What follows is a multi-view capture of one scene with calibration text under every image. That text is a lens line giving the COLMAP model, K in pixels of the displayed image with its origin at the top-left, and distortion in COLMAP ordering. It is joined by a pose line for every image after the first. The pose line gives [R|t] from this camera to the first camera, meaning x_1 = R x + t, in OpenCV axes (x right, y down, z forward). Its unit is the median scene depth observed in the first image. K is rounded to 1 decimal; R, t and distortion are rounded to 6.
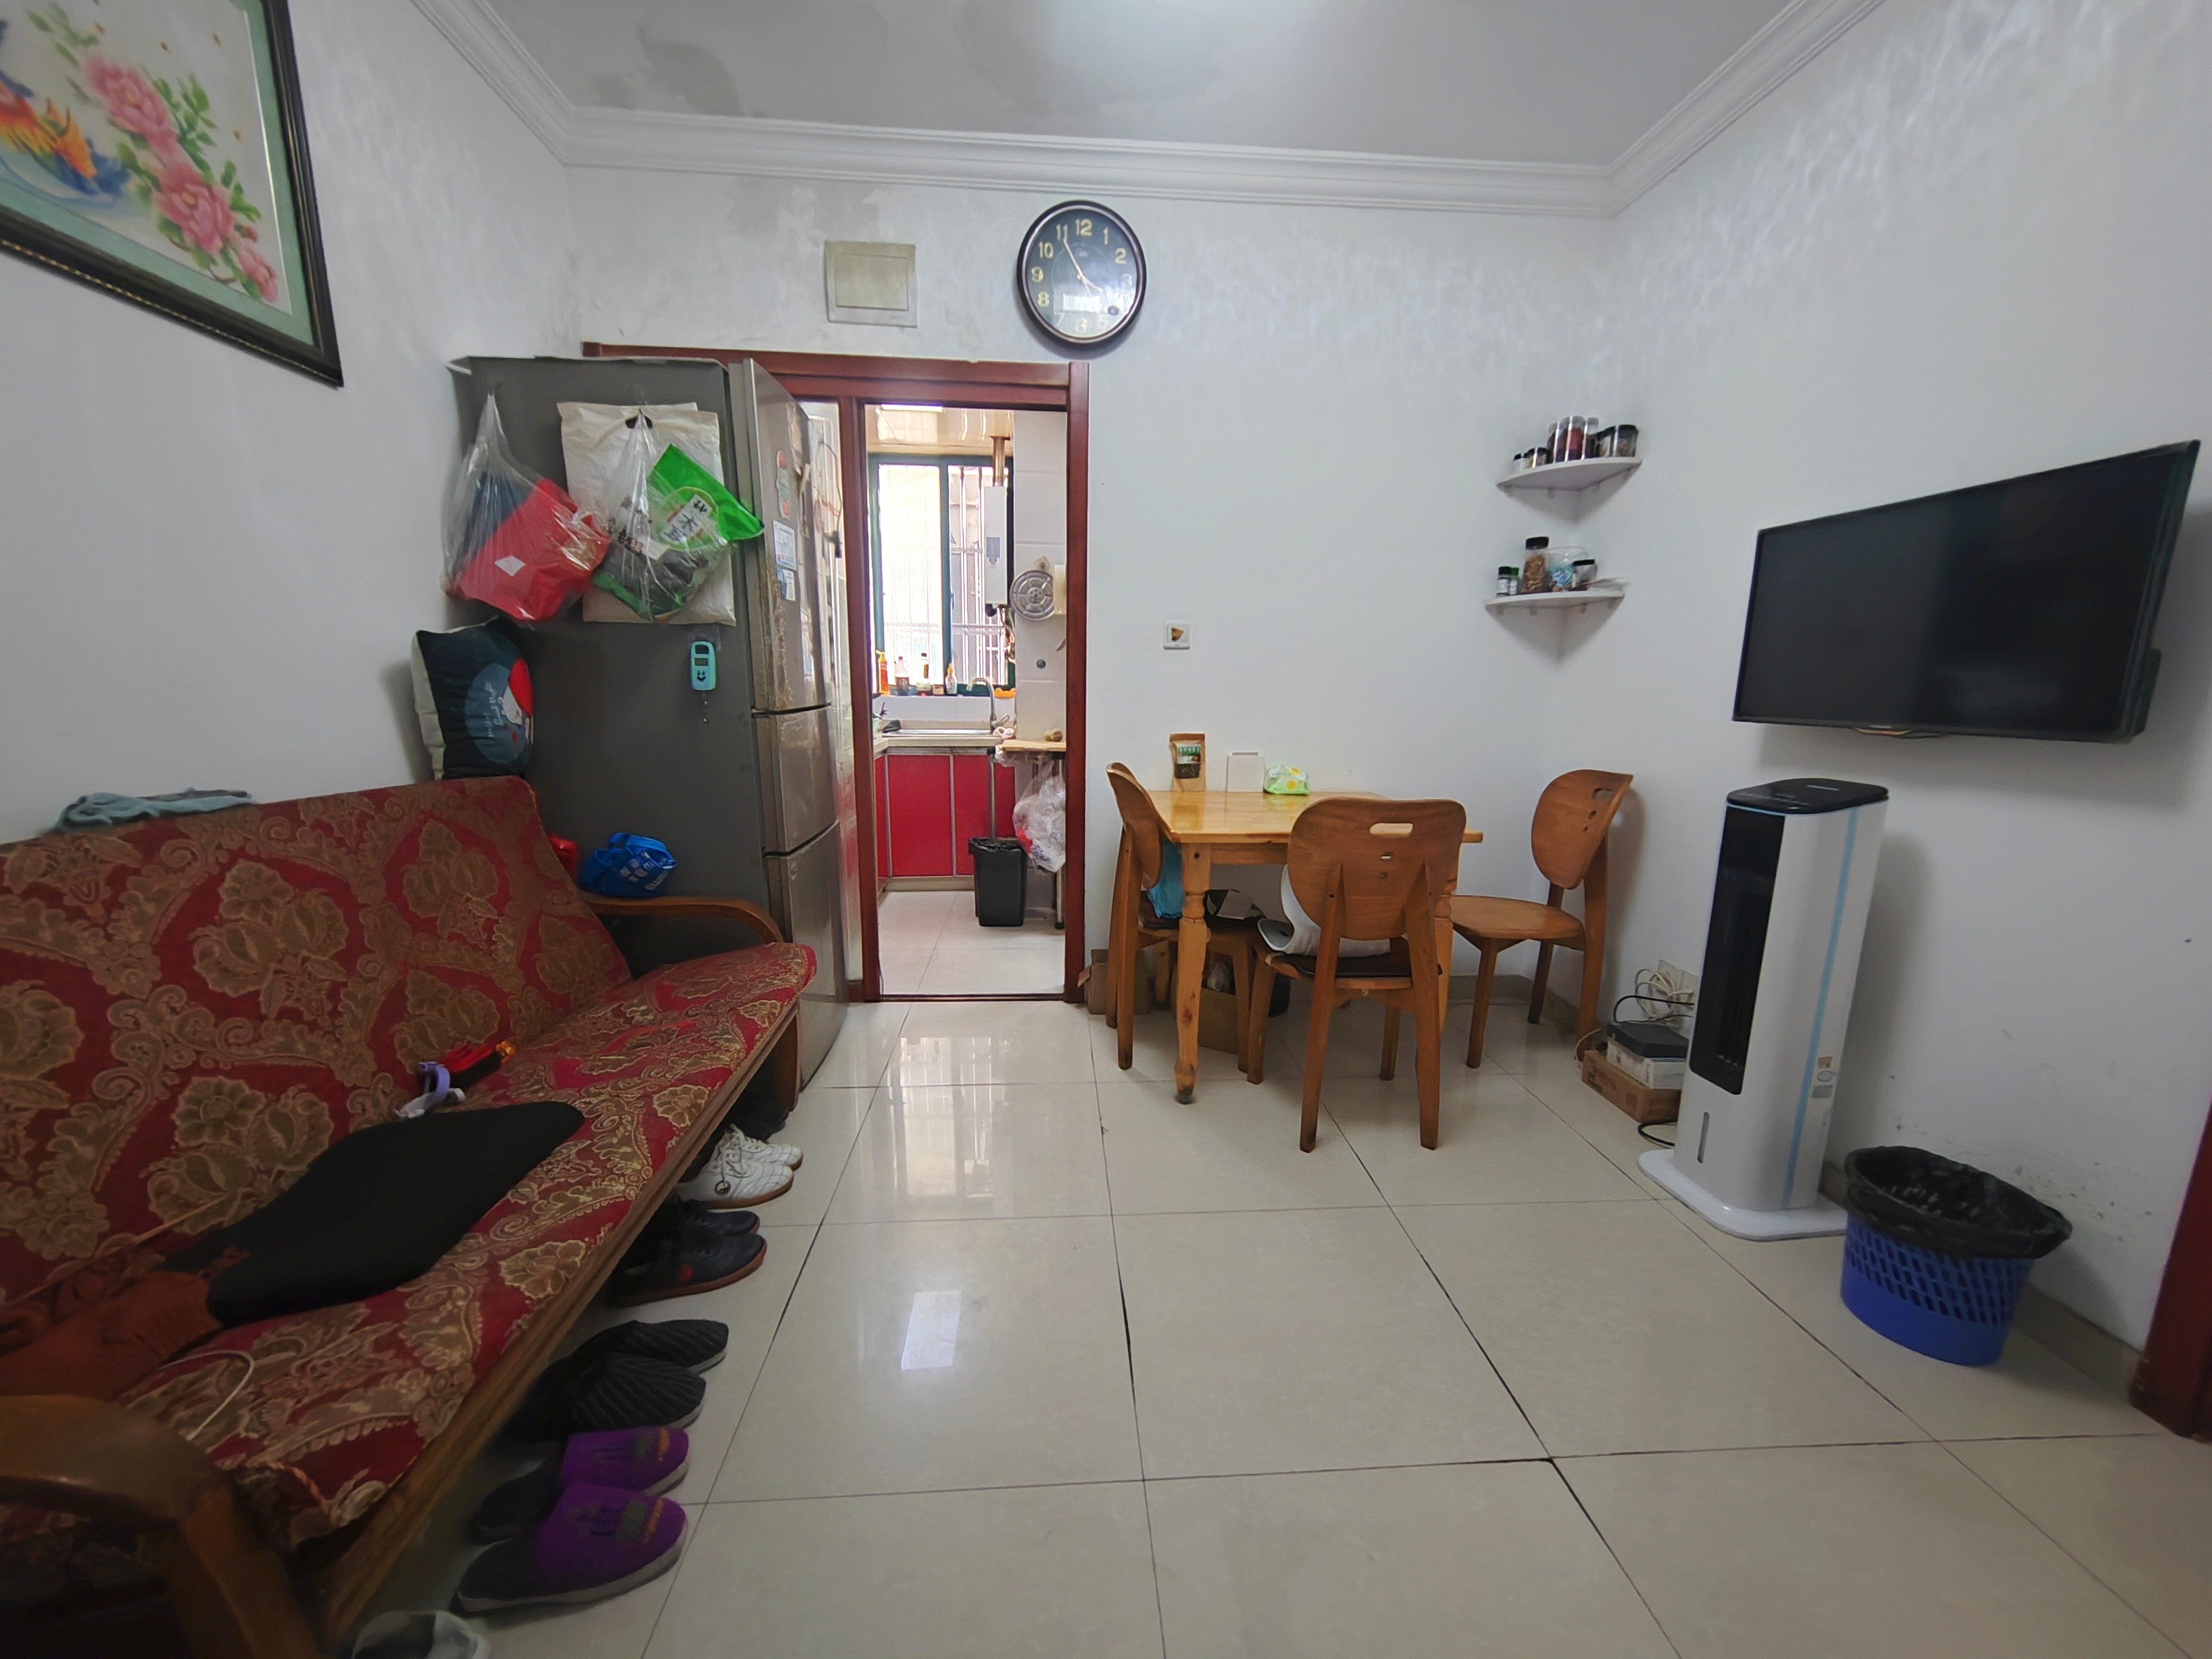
lens RADIAL K [[850.7, 0, 1107.6], [0, 850.7, 849.2], [0, 0, 1]] dist [0.005575, -0.000412]
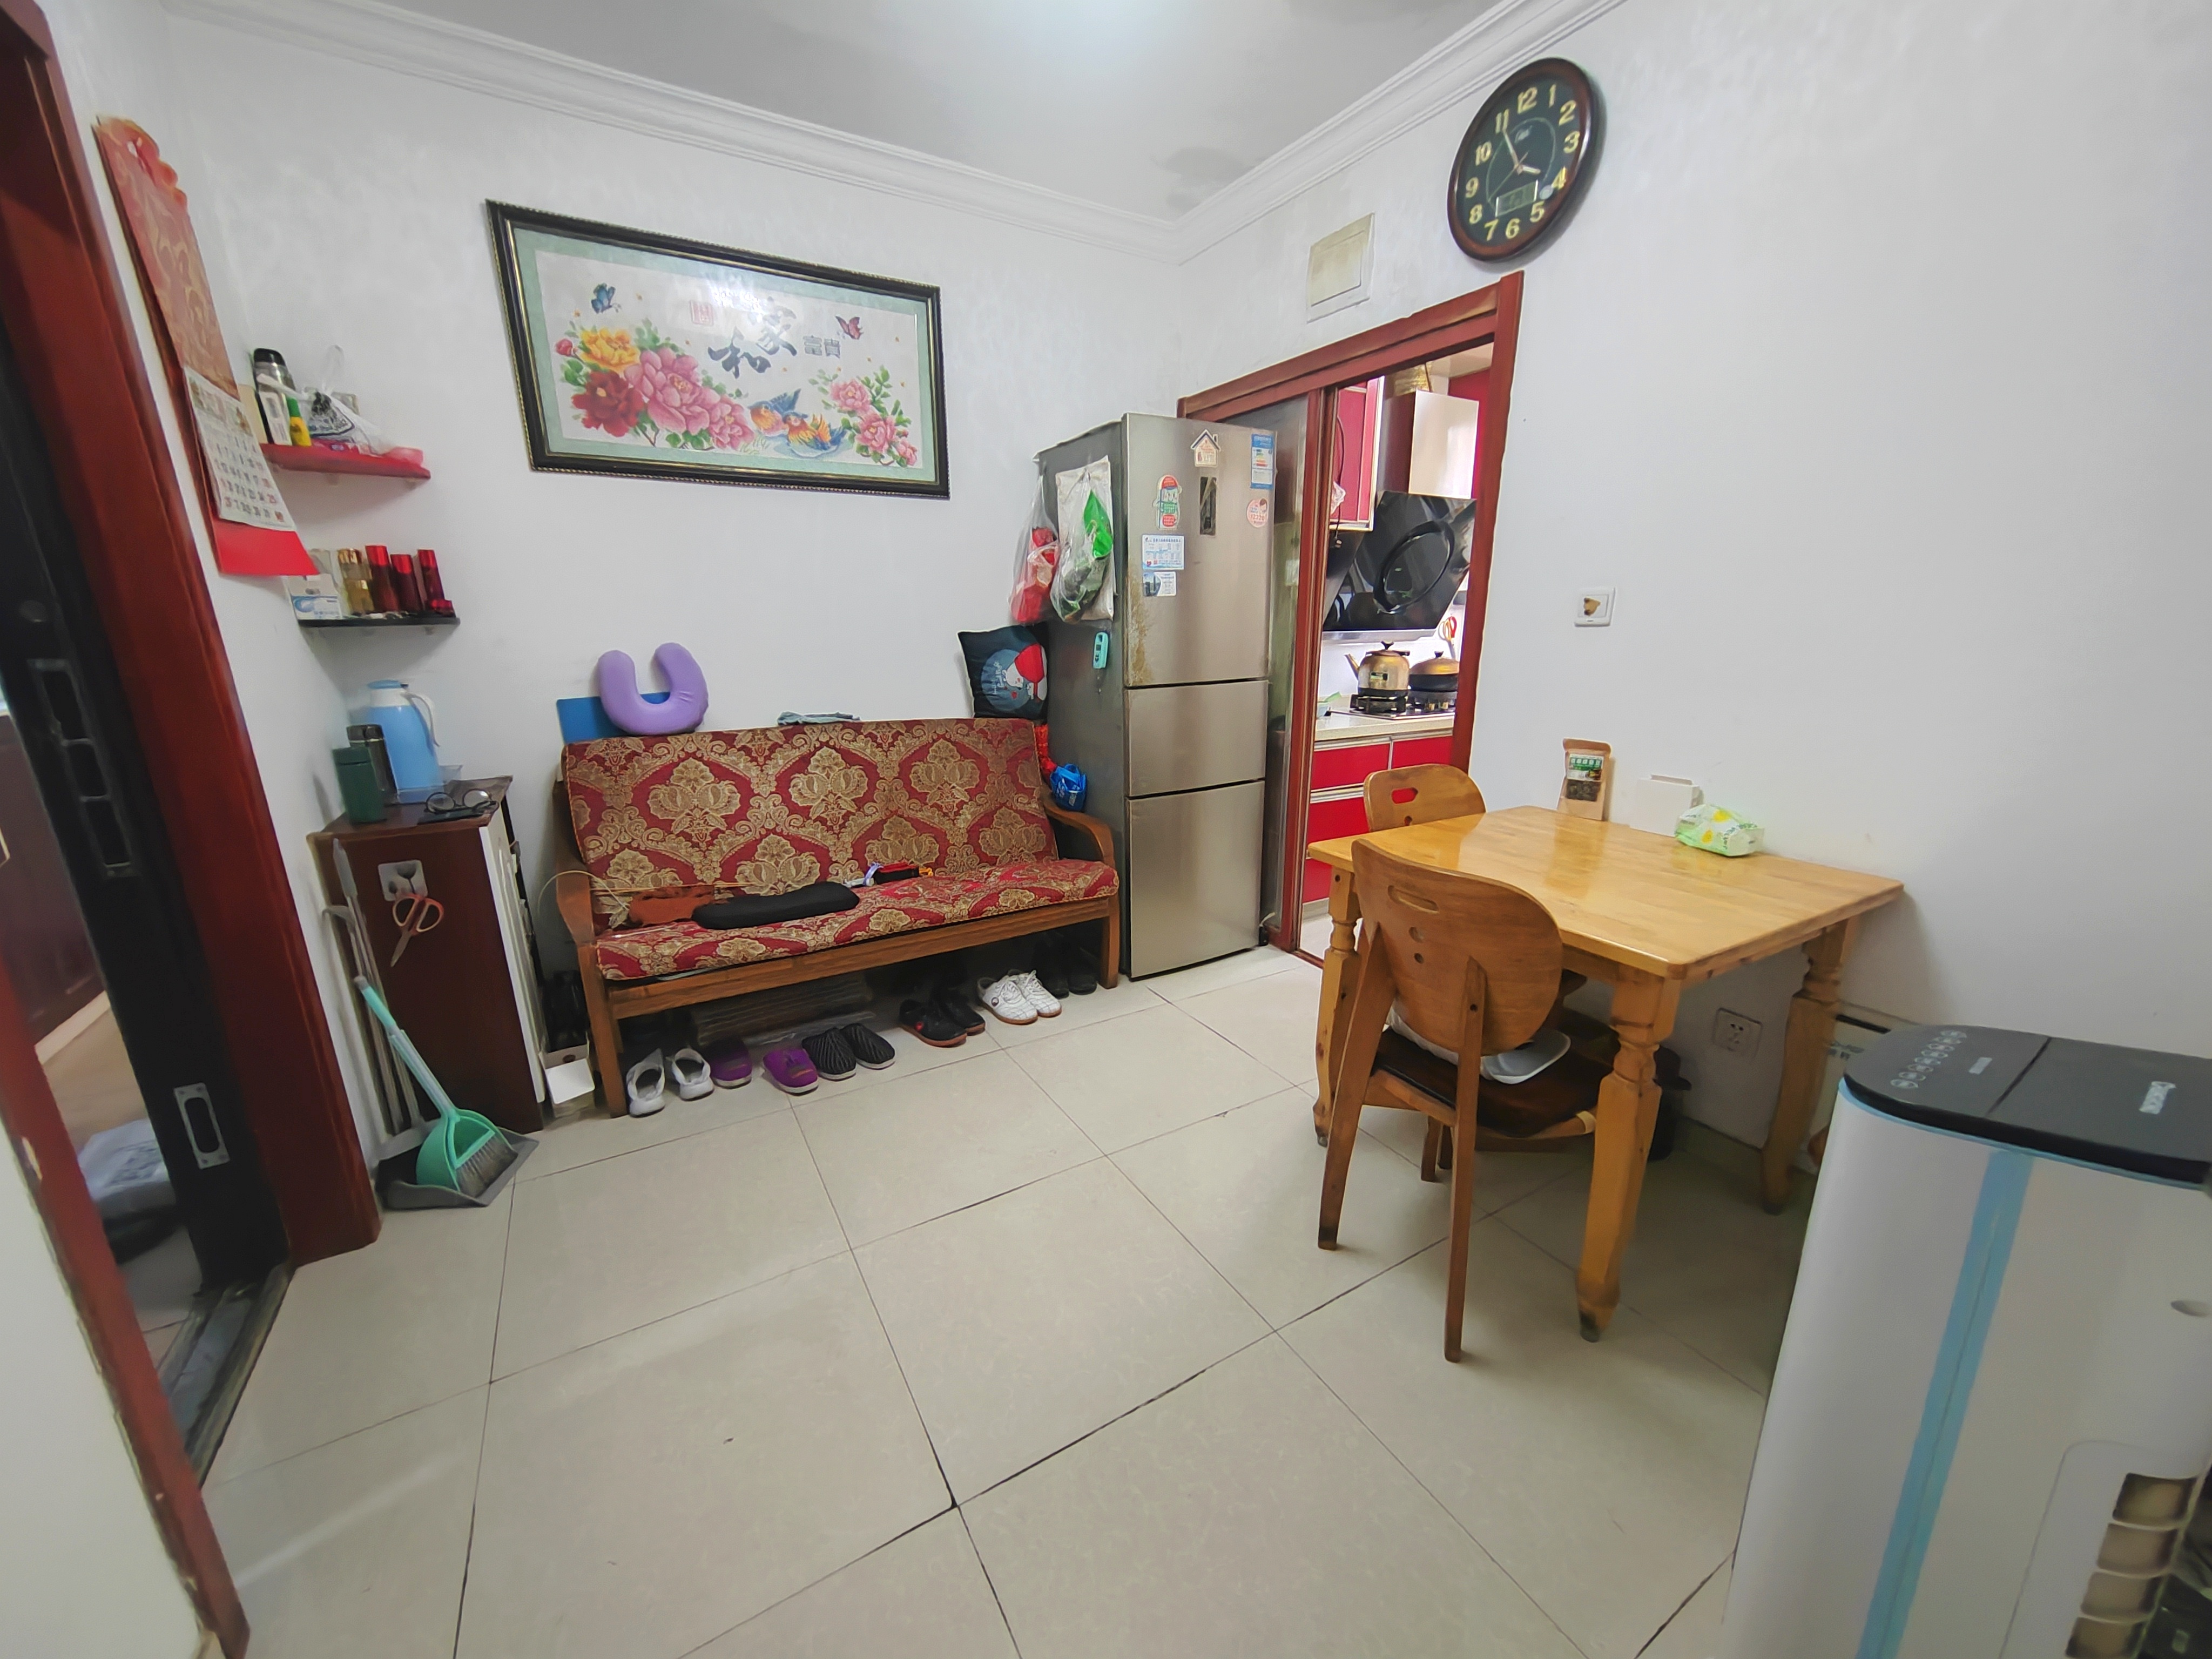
lens RADIAL K [[850.7, 0, 1107.6], [0, 850.7, 849.2], [0, 0, 1]] dist [0.005575, -0.000412]
pose [[0.443959, 0.223409, -0.867749, 0.810252], [-0.164771, 0.972260, 0.166016, -0.137870], [0.880768, 0.069275, 0.468454, 0.402764]]
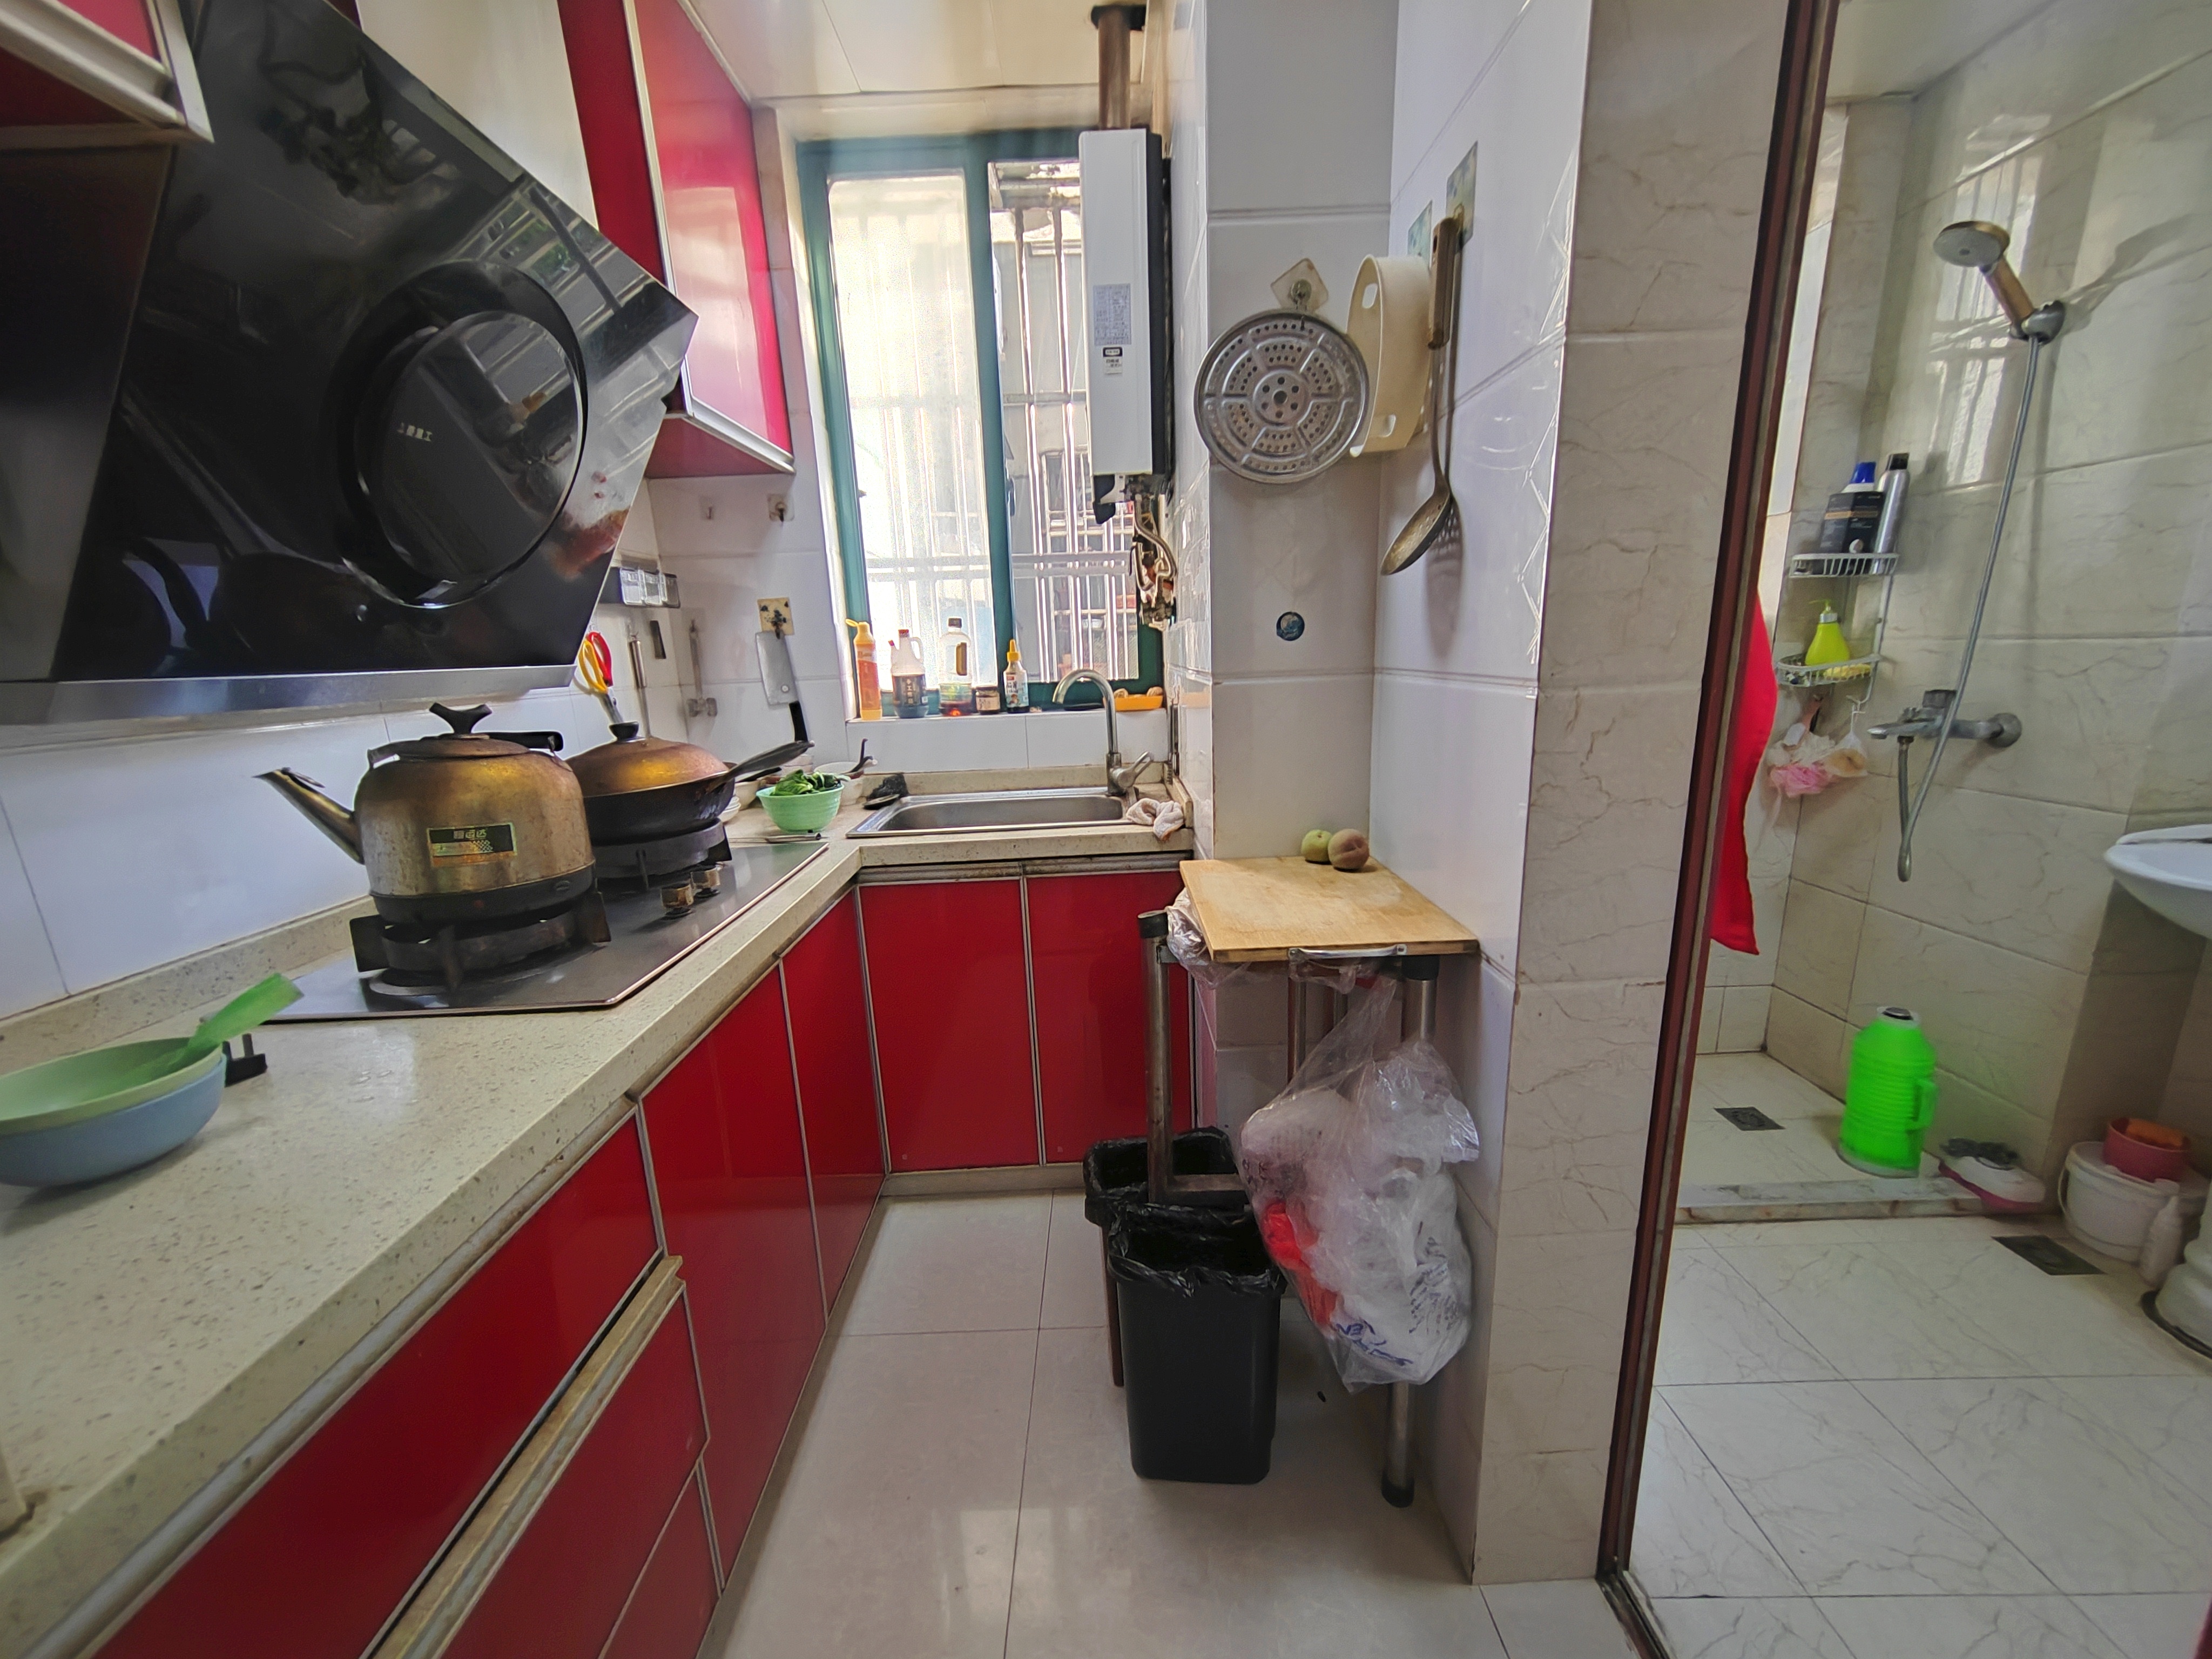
lens RADIAL K [[850.7, 0, 1107.6], [0, 850.7, 849.2], [0, 0, 1]] dist [0.005575, -0.000412]
pose [[0.995789, -0.034818, -0.084809, -0.242780], [0.037953, 0.998644, 0.035633, -0.293560], [0.083453, -0.038701, 0.995760, 1.338472]]
